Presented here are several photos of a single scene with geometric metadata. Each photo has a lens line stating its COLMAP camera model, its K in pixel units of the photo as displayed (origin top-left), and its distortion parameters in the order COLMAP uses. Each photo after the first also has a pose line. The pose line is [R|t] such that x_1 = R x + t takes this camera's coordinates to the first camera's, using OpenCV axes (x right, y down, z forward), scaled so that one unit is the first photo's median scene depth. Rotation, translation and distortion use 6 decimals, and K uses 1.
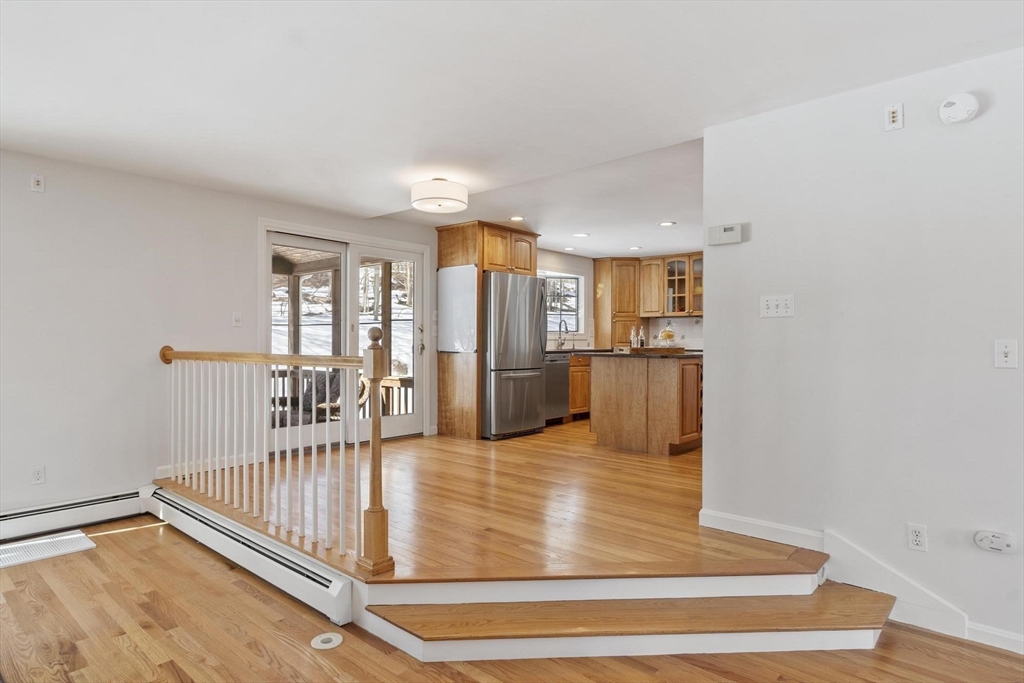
lens RADIAL K [[570.1, 0, 507.7], [0, 570.1, 340.8], [0, 0, 1]] dist [0.002570, 0.001221]
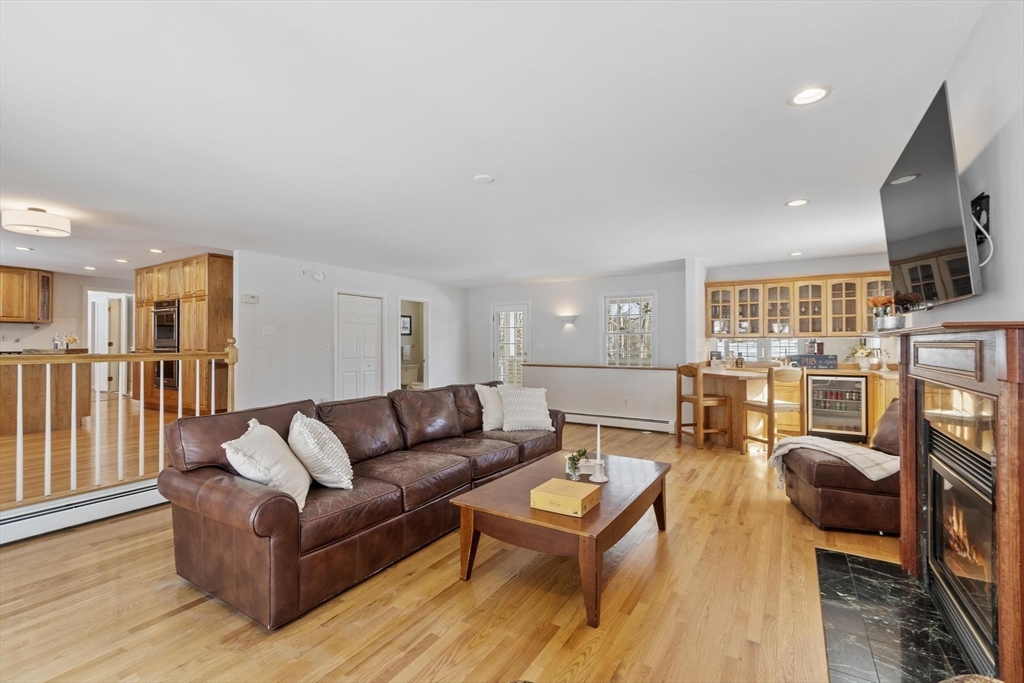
lens RADIAL K [[450.3, 0, 507.5], [0, 450.3, 339.3], [0, 0, 1]] dist [-0.001019, 0.000440]
pose [[-0.158133, 0.009236, 0.987375, -0.795861], [-0.000014, 0.999956, -0.009356, -0.000974], [-0.987418, -0.001493, -0.158126, 0.117479]]
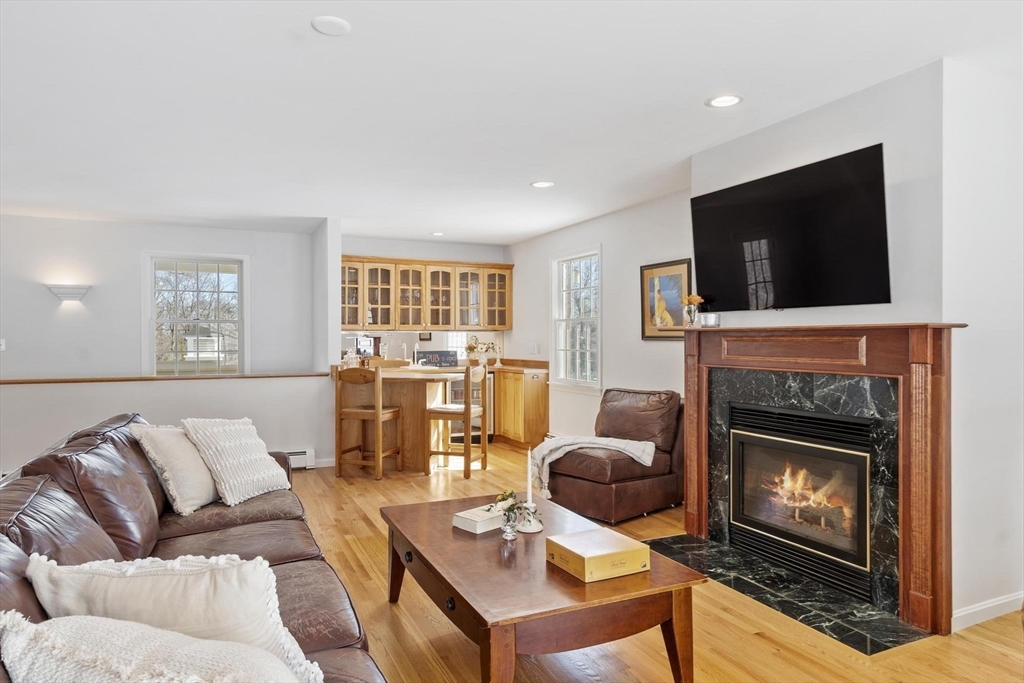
lens RADIAL K [[635.3, 0, 512.1], [0, 635.3, 336.7], [0, 0, 1]] dist [0.008725, 0.000948]
pose [[-0.917233, 0.000722, 0.398351, -0.541608], [-0.000300, 0.999997, -0.002503, -0.000567], [-0.398351, -0.002415, -0.917230, 0.369588]]
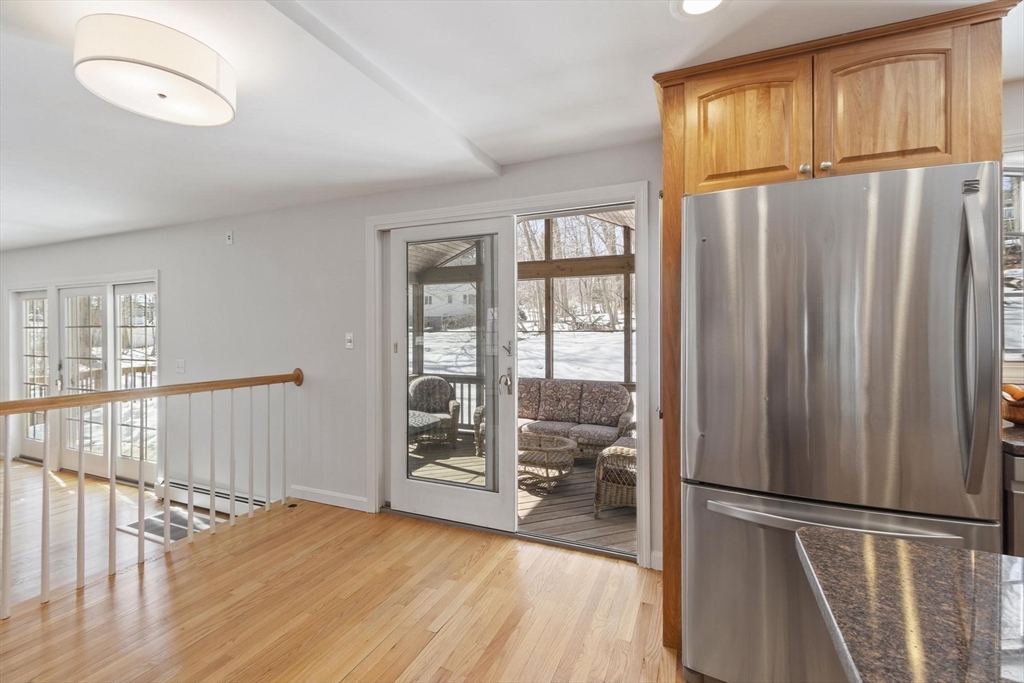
lens RADIAL K [[450.3, 0, 509.3], [0, 450.3, 334.7], [0, 0, 1]] dist [-0.001019, 0.000440]
pose [[0.304086, 0.002199, -0.952642, 0.193705], [0.001851, 0.999994, 0.002900, -0.035844], [0.952643, -0.002645, 0.304080, 0.762032]]
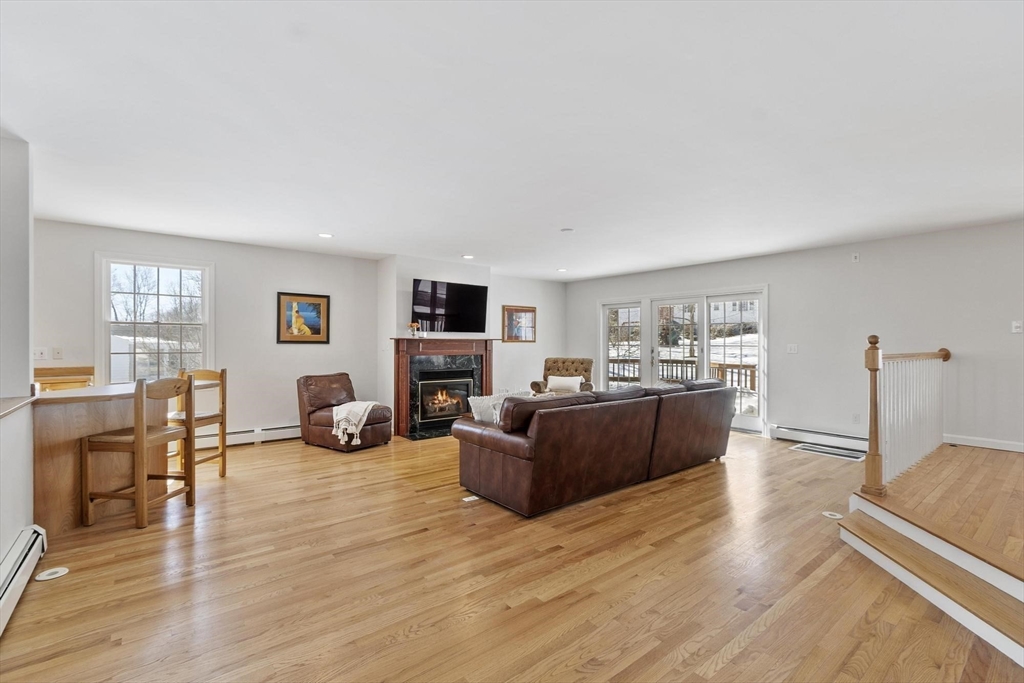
lens RADIAL K [[450.3, 0, 510.4], [0, 450.3, 342.7], [0, 0, 1]] dist [-0.001019, 0.000440]
pose [[-0.175164, -0.002765, -0.984535, 0.460569], [-0.003100, 0.999993, -0.002257, 0.000784], [0.984534, 0.002657, -0.175171, 0.100298]]
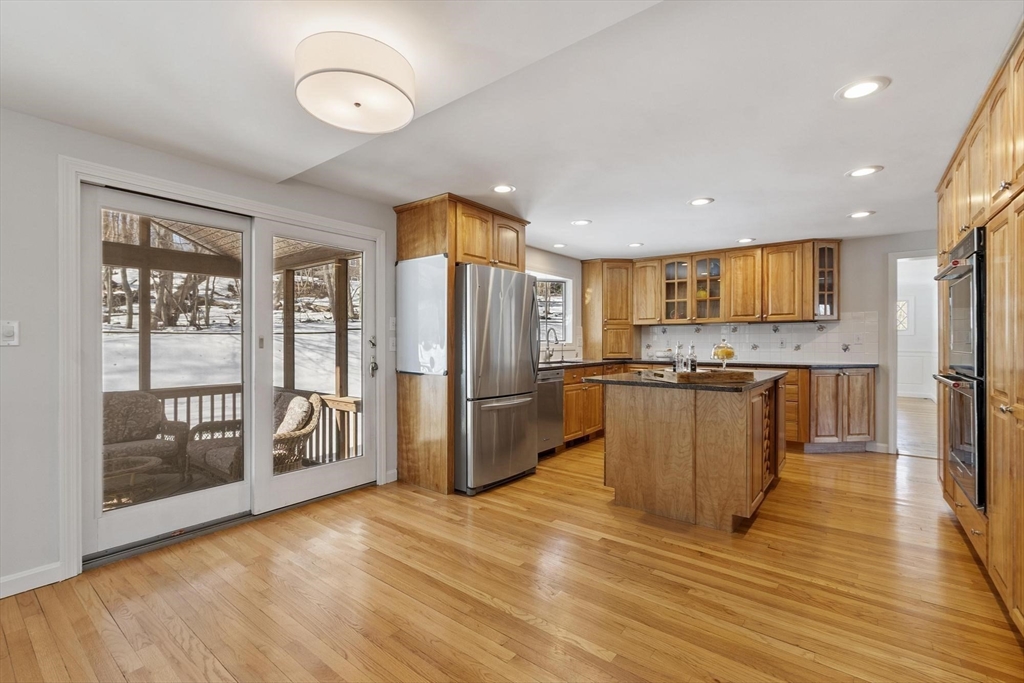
lens RADIAL K [[450.3, 0, 507.6], [0, 450.3, 343.4], [0, 0, 1]] dist [-0.001019, 0.000440]
pose [[0.998705, -0.003244, 0.050768, -0.006270], [0.003070, 0.999989, 0.003519, -0.020384], [-0.050778, -0.003359, 0.998704, 0.396764]]
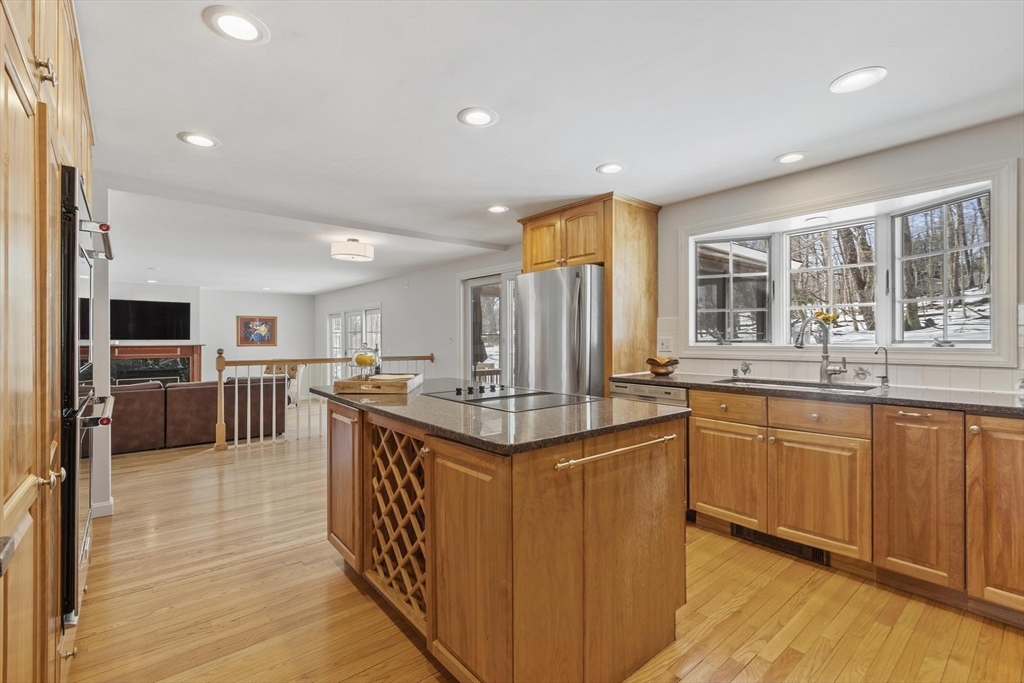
lens RADIAL K [[450.3, 0, 511.5], [0, 450.3, 342.0], [0, 0, 1]] dist [-0.001019, 0.000440]
pose [[-0.151279, 0.006247, -0.988471, 0.601608], [0.002049, 0.999980, 0.006007, -0.025278], [0.988489, -0.001116, -0.151288, 1.025723]]
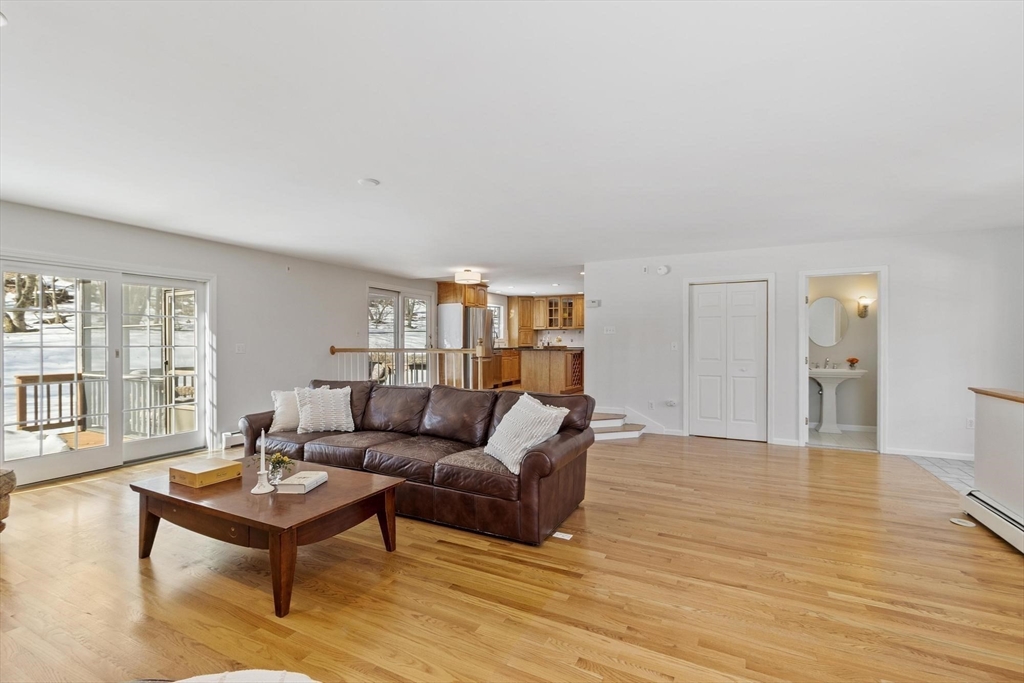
lens RADIAL K [[450.3, 0, 510.4], [0, 450.3, 348.2], [0, 0, 1]] dist [-0.001019, 0.000440]
pose [[0.968271, -0.006014, 0.249829, -0.261502], [0.003042, 0.999920, 0.012280, -0.000307], [-0.249883, -0.011130, 0.968212, -0.481563]]
